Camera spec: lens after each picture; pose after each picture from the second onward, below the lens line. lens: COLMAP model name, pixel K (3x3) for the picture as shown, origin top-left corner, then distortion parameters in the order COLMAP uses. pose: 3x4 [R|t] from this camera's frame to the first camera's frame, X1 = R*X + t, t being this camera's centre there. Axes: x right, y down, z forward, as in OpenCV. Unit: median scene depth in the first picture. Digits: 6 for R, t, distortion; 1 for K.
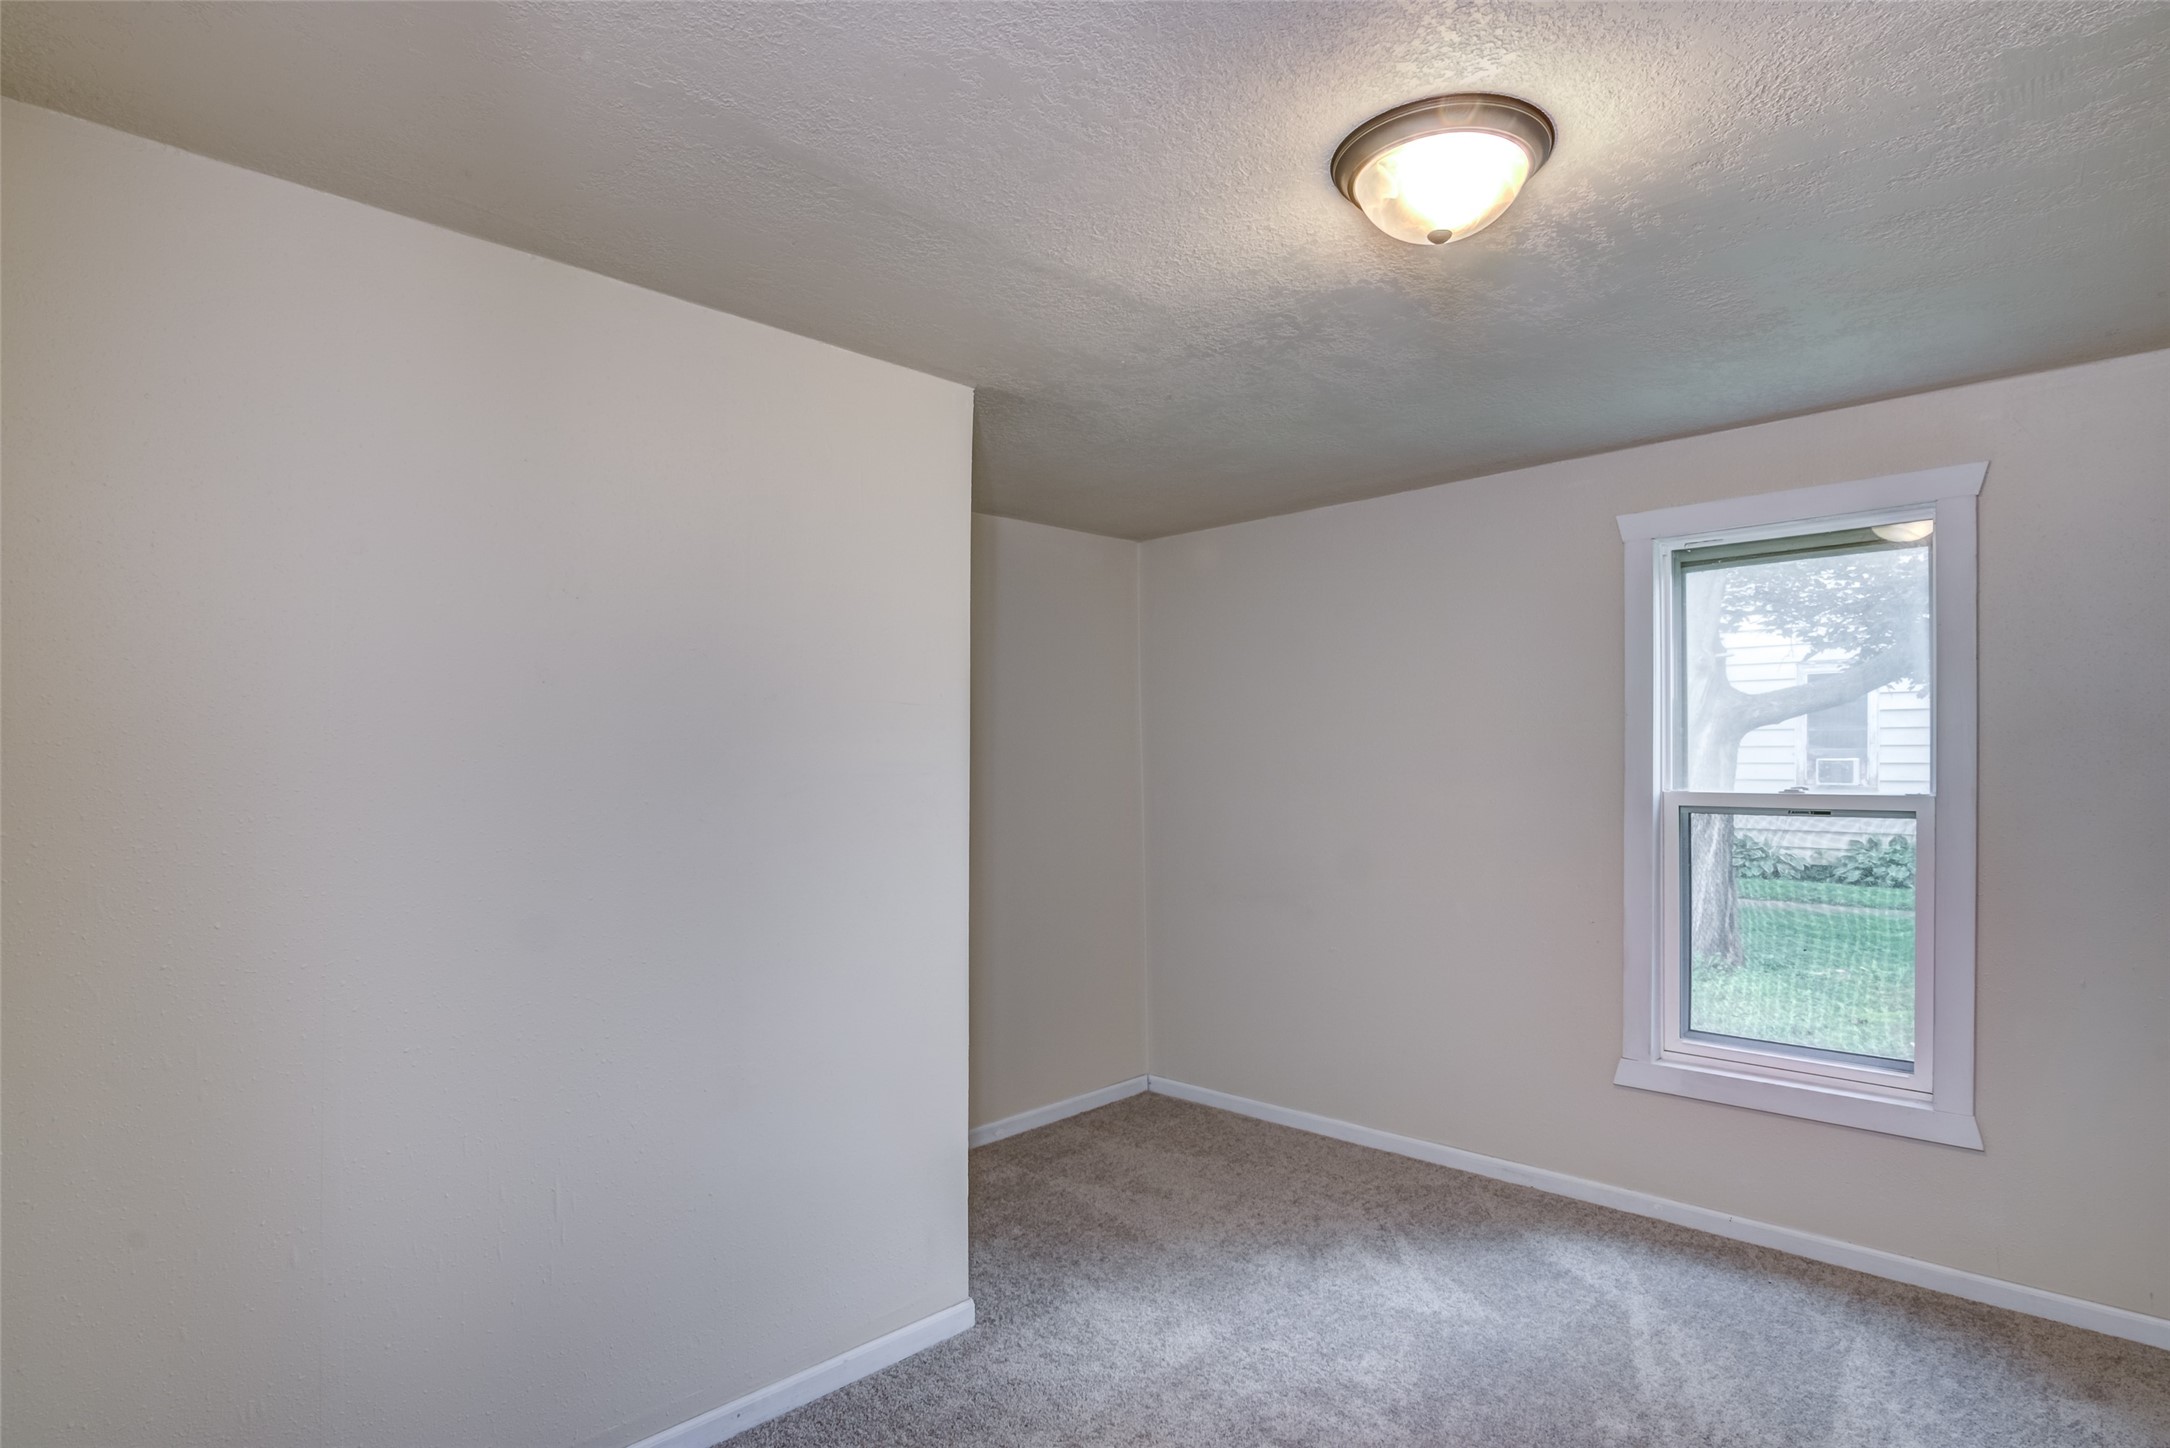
lens RADIAL K [[1112.9, 0, 1085.0], [0, 1112.9, 724.0], [0, 0, 1]] dist [-0.002048, -0.012961]
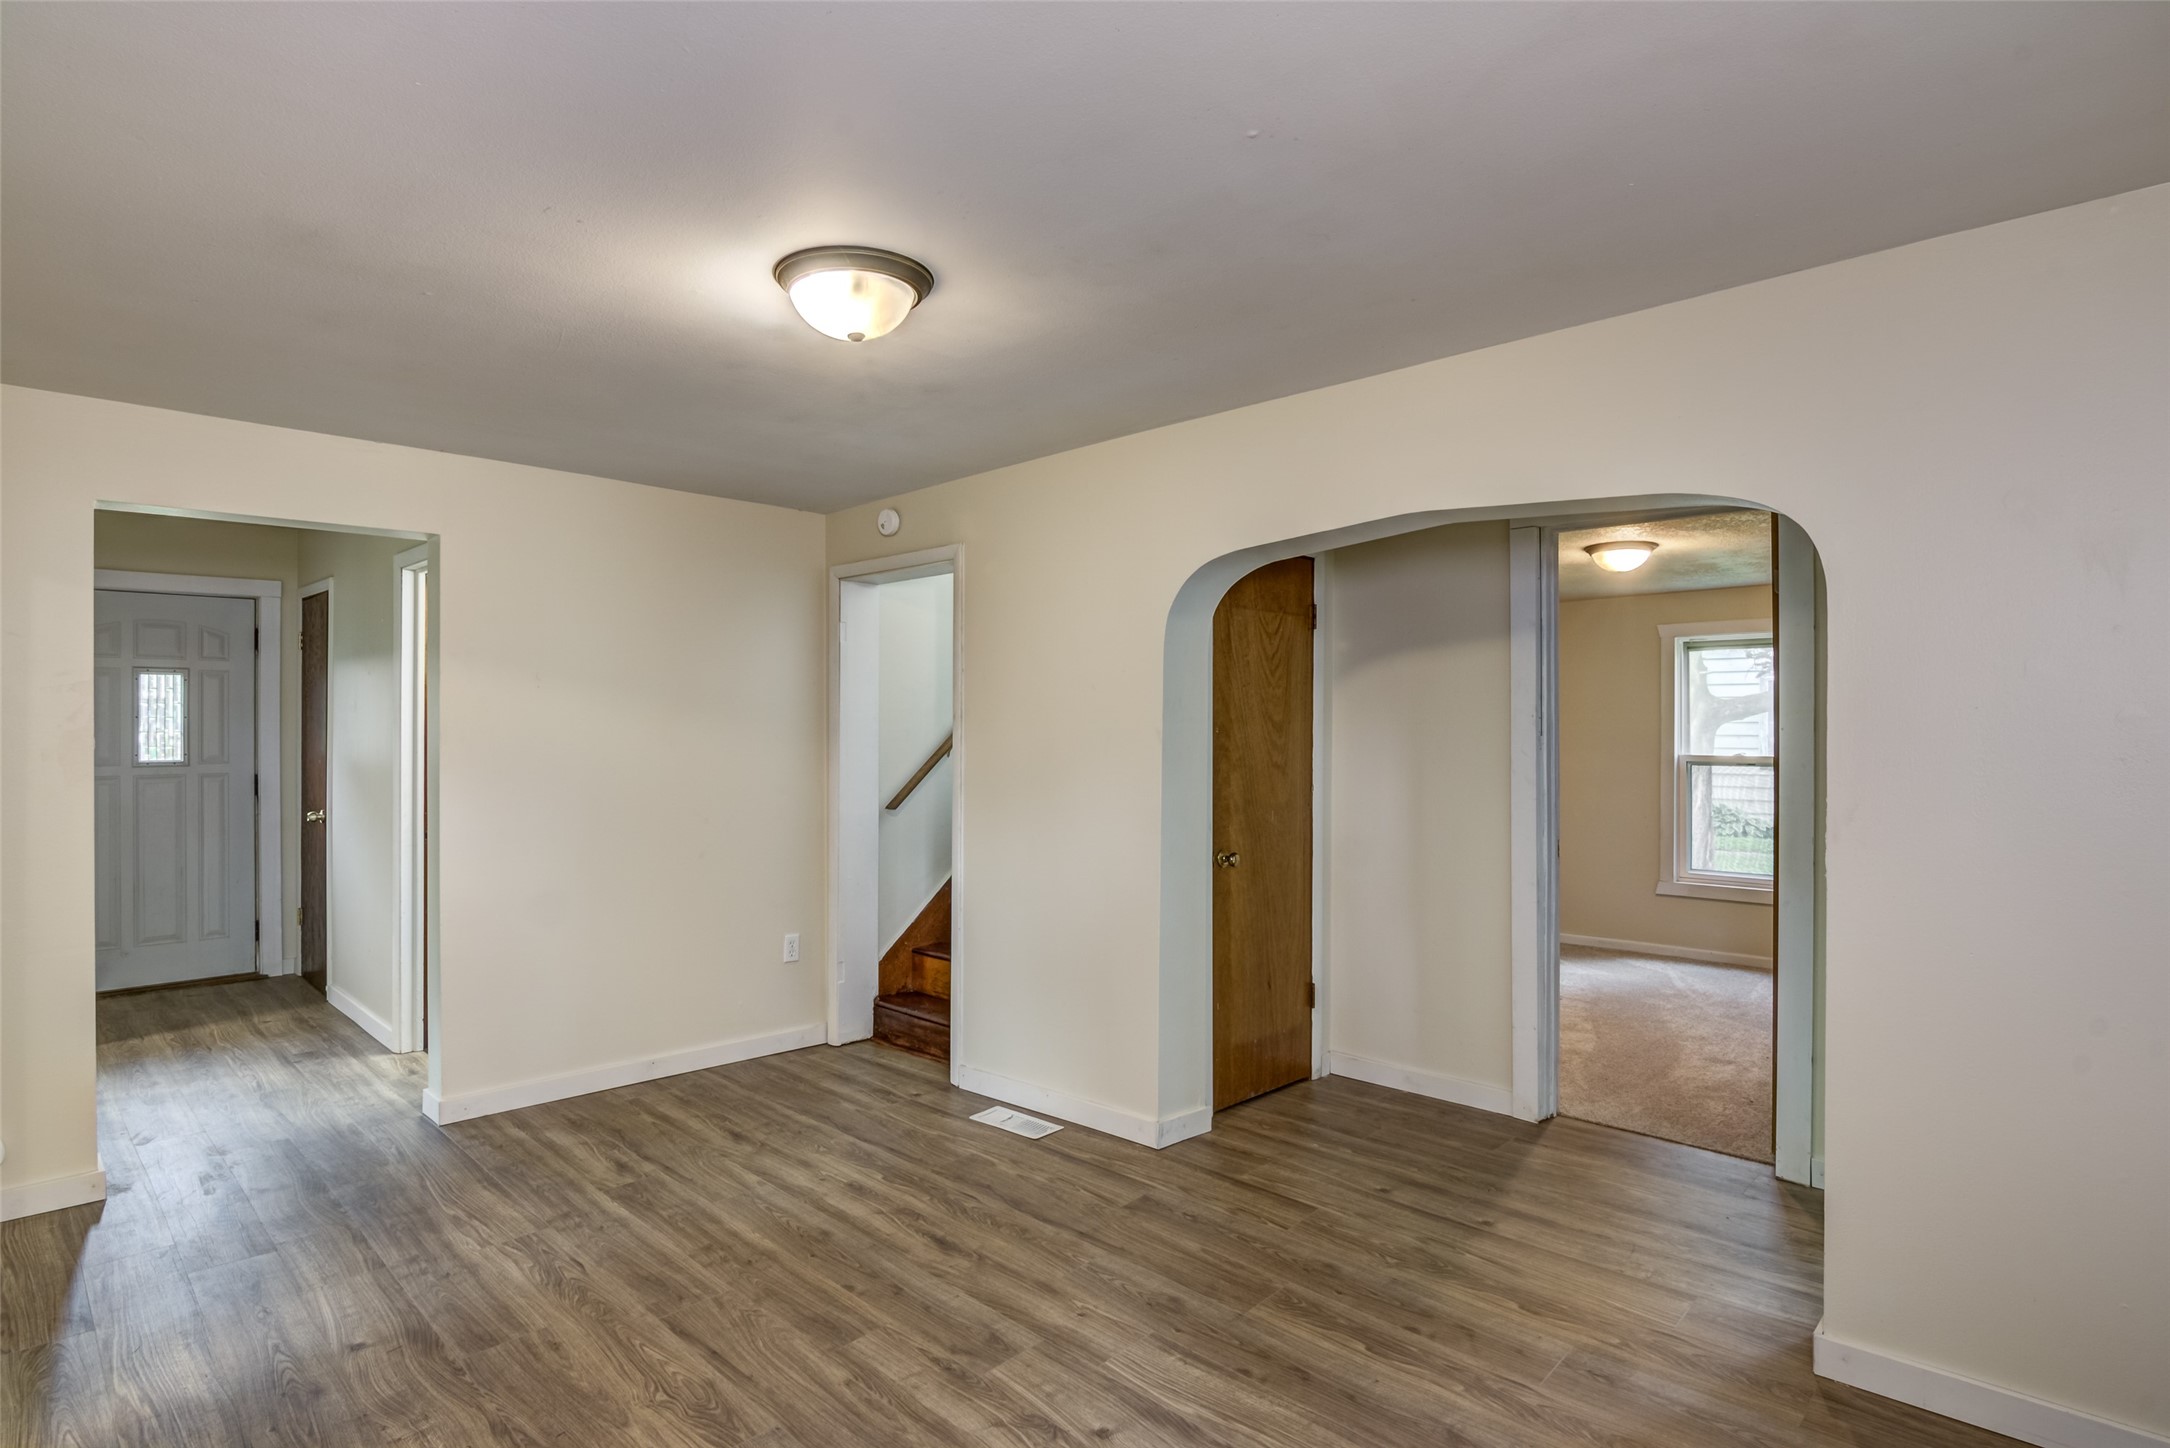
lens RADIAL K [[1091.9, 0, 1093.3], [0, 1091.9, 711.7], [0, 0, 1]] dist [-0.000023, -0.013949]
pose [[0.999925, -0.000398, 0.012264, -0.561689], [0.000415, 0.999999, -0.001449, -0.016675], [-0.012263, 0.001454, 0.999924, -0.964456]]
